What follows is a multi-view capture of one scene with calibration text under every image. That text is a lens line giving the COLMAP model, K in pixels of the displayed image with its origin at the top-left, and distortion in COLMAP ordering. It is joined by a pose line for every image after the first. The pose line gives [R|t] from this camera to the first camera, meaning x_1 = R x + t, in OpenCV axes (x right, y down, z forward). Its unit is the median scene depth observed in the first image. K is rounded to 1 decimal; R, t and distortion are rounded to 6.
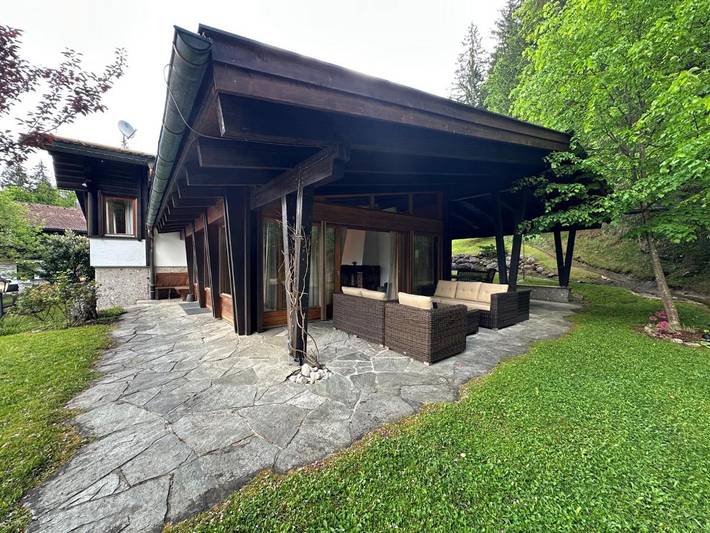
lens RADIAL K [[285.5, 0, 355.0], [0, 285.5, 266.5], [0, 0, 1]] dist [0.001097, 0.000042]
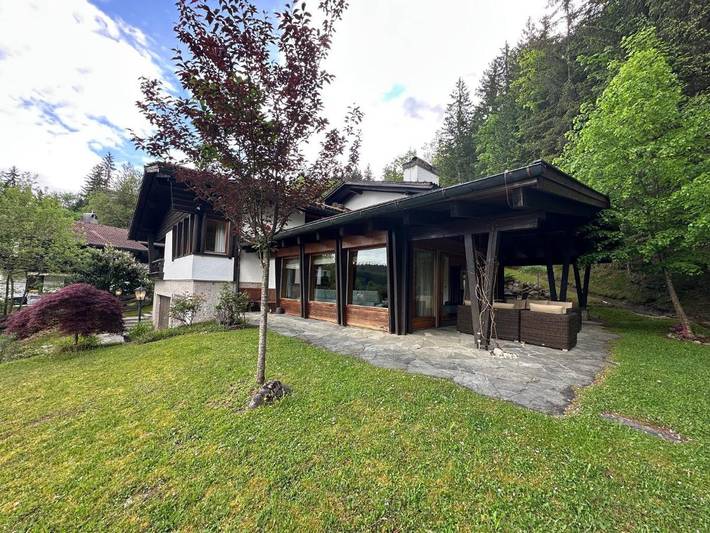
lens RADIAL K [[285.5, 0, 355.0], [0, 285.5, 266.5], [0, 0, 1]] dist [0.001097, 0.000042]
pose [[0.994968, 0.035730, 0.093605, -0.369333], [-0.027691, 0.995926, -0.085820, 0.023299], [-0.096290, 0.082796, 0.991904, -0.151278]]
